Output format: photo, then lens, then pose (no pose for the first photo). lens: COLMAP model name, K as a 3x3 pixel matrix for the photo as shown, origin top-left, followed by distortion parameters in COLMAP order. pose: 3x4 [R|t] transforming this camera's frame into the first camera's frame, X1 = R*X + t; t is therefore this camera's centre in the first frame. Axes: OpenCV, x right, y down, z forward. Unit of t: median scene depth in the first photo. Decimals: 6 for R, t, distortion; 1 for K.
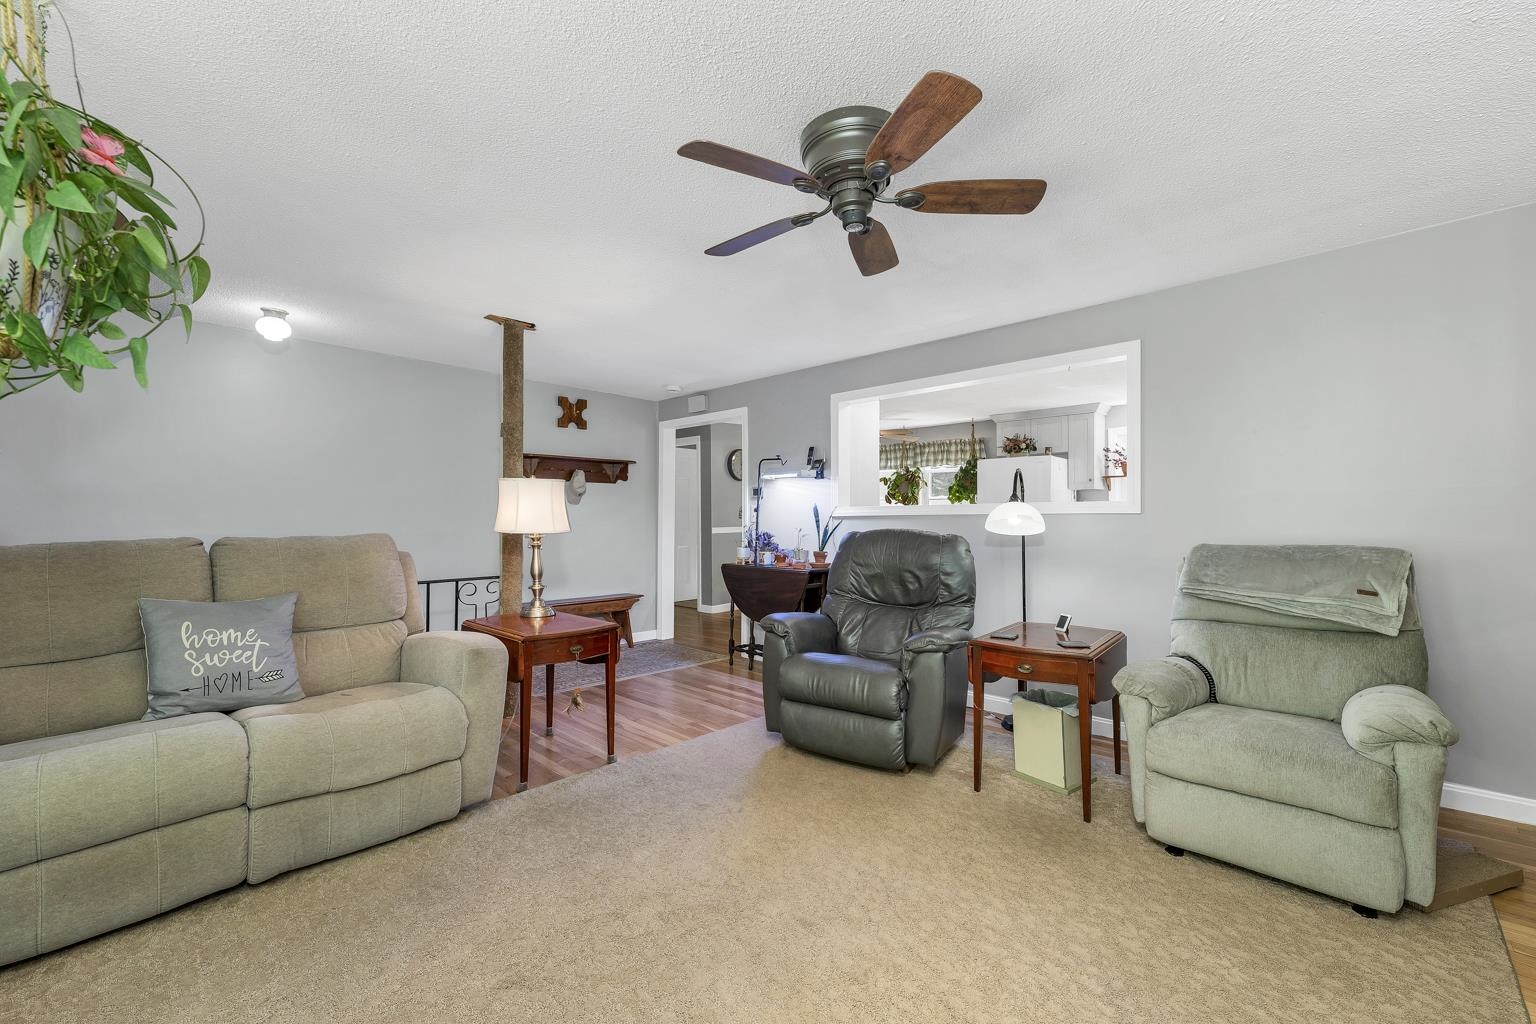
lens RADIAL K [[626.1, 0, 752.1], [0, 626.1, 512.8], [0, 0, 1]] dist [-0.000038, 0.000041]
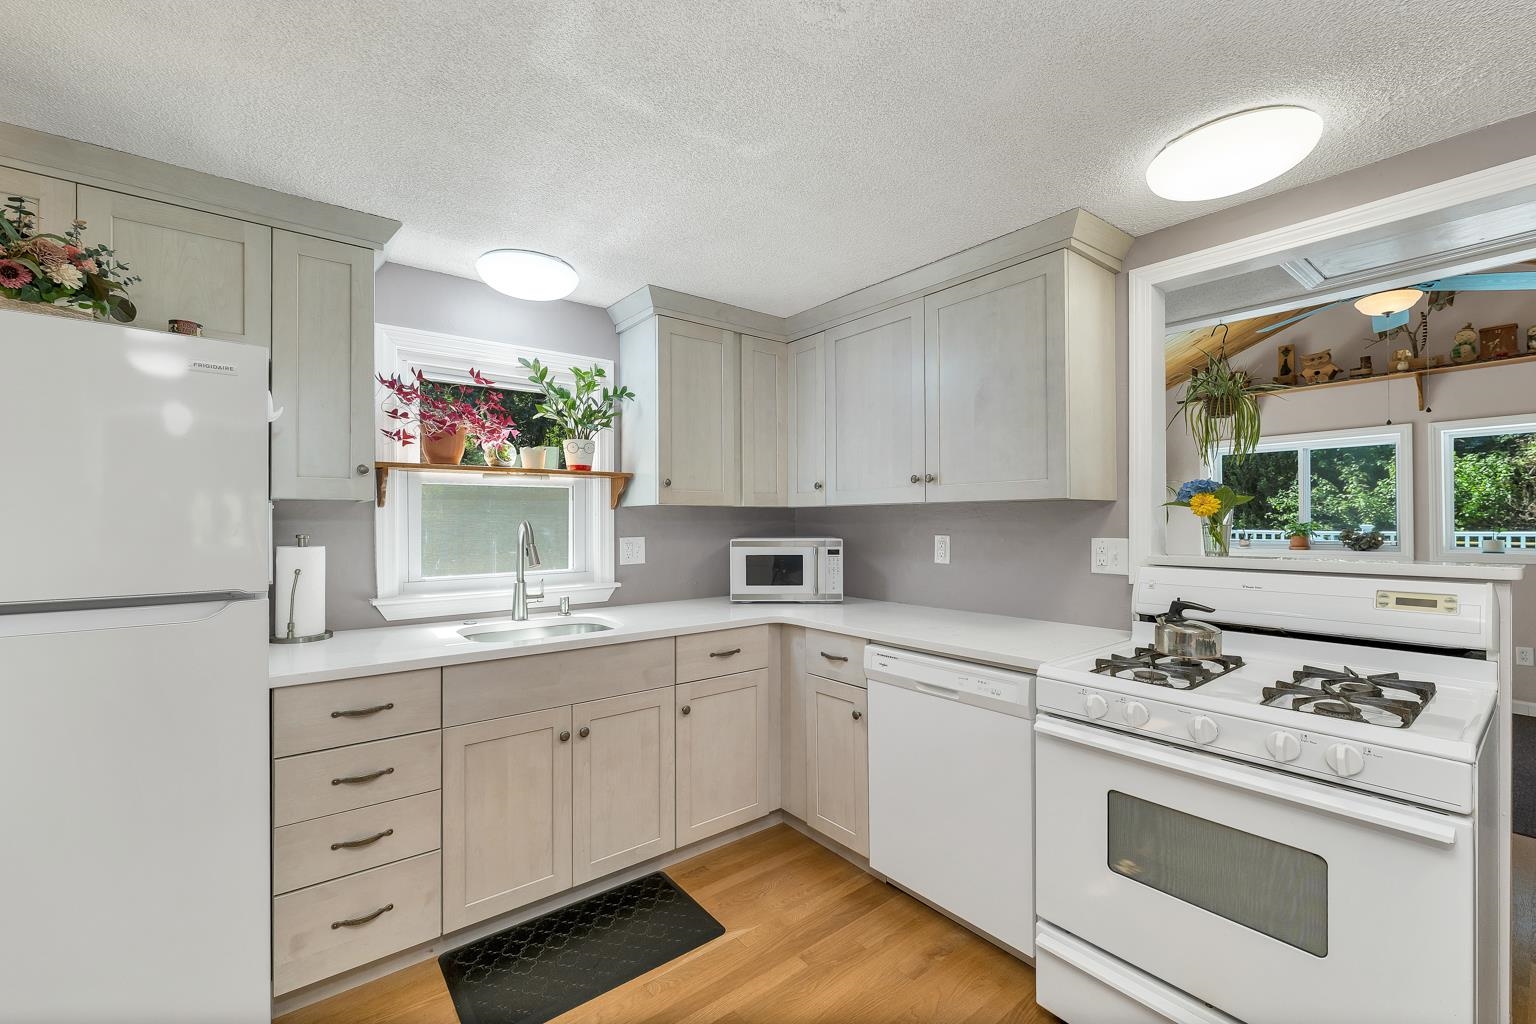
lens RADIAL K [[629.5, 0, 772.0], [0, 629.5, 518.9], [0, 0, 1]] dist [-0.000719, -0.000477]
pose [[0.103984, 0.000595, 0.994579, 0.470211], [-0.001107, 0.999999, -0.000482, -0.052903], [-0.994578, -0.001051, 0.103985, 1.393824]]
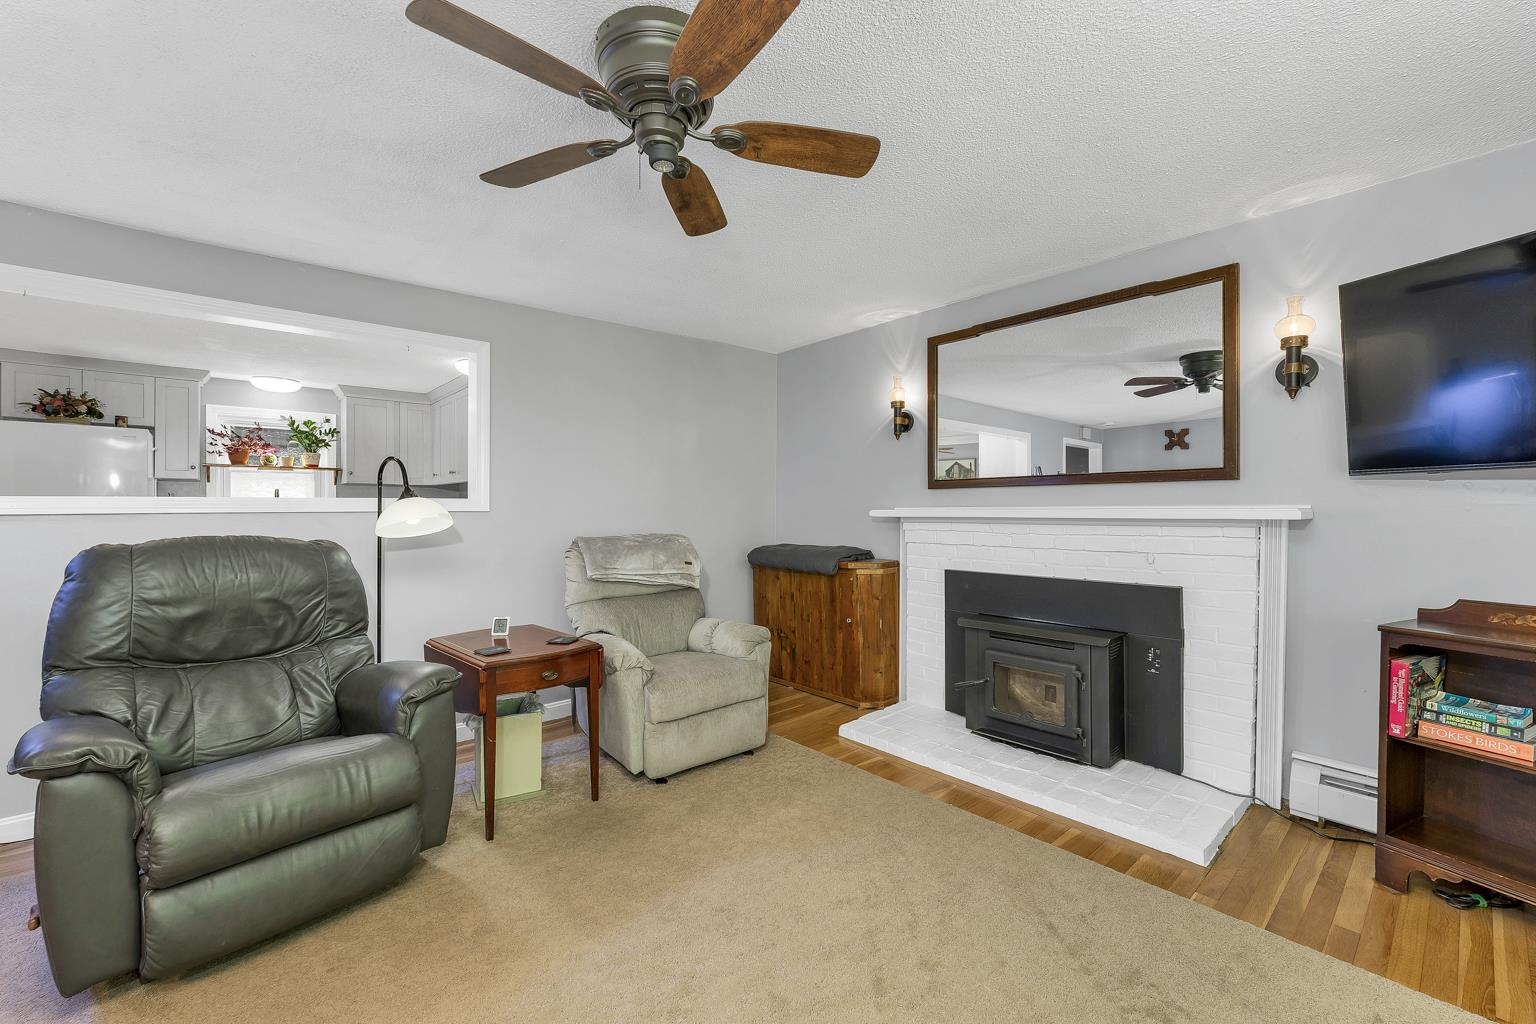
lens RADIAL K [[632.6, 0, 769.6], [0, 632.6, 517.3], [0, 0, 1]] dist [-0.001253, 0.000123]
pose [[0.069689, -0.009365, 0.997525, -0.345225], [-0.003465, 0.999948, 0.009630, -0.001514], [-0.997563, -0.004127, 0.069653, 0.419514]]
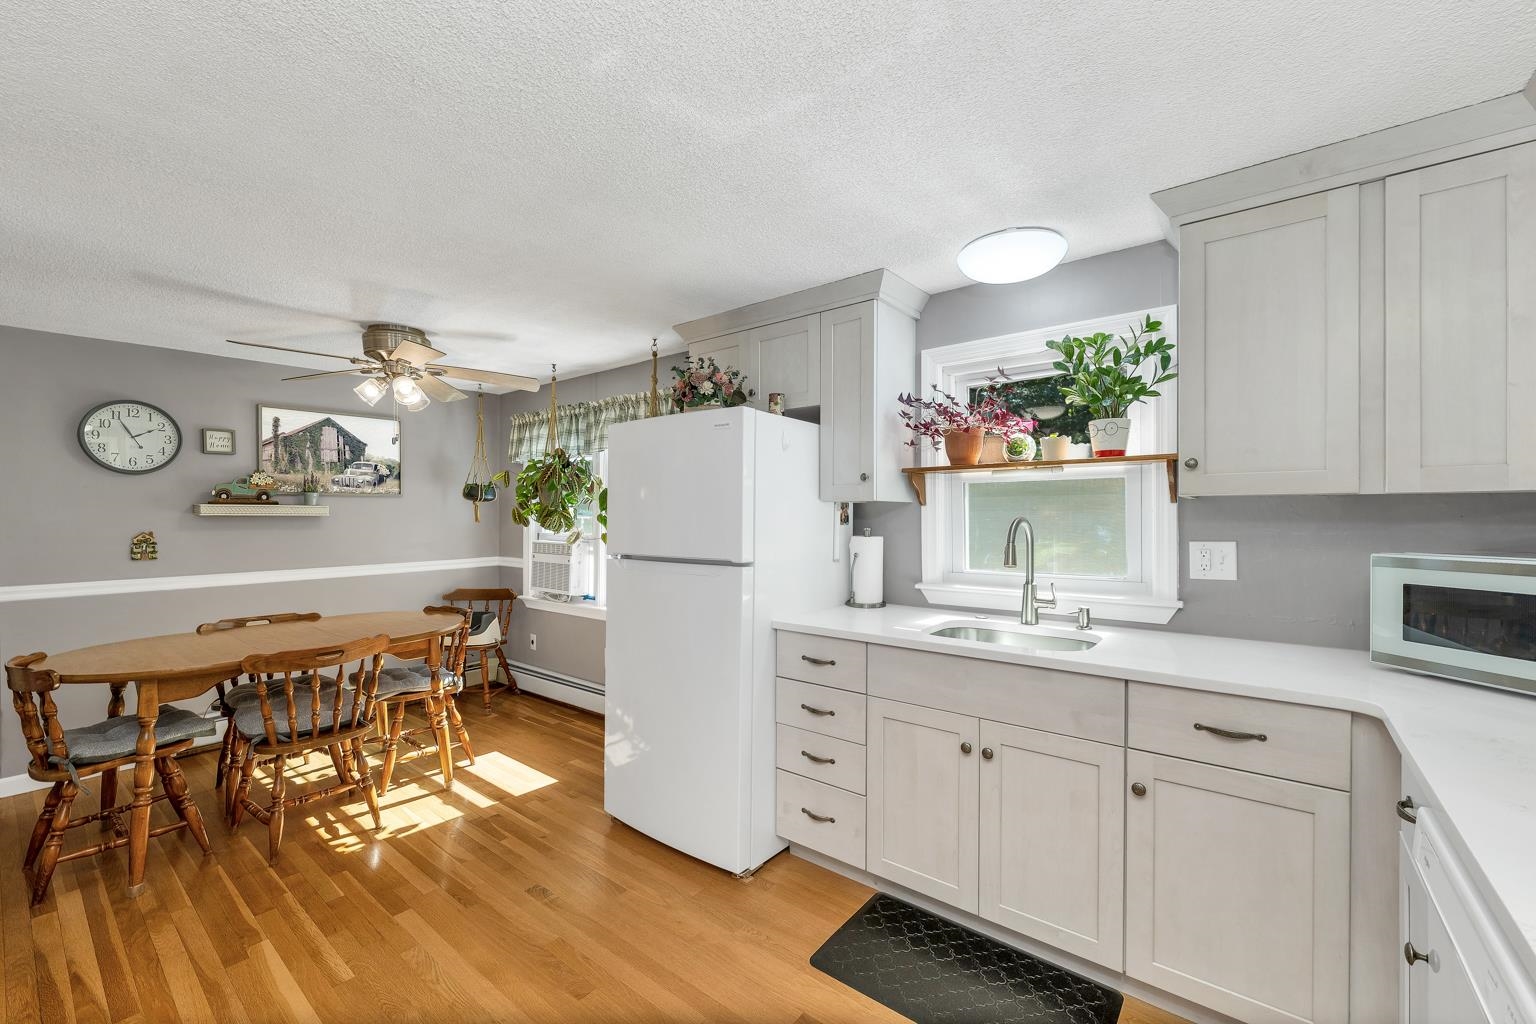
lens RADIAL K [[628.3, 0, 766.1], [0, 628.3, 518.4], [0, 0, 1]] dist [0.001115, 0.000052]
pose [[0.992979, -0.001407, 0.118278, 0.783074], [0.000590, 0.999976, 0.006943, -0.055076], [-0.118285, -0.006825, 0.992956, 1.132638]]
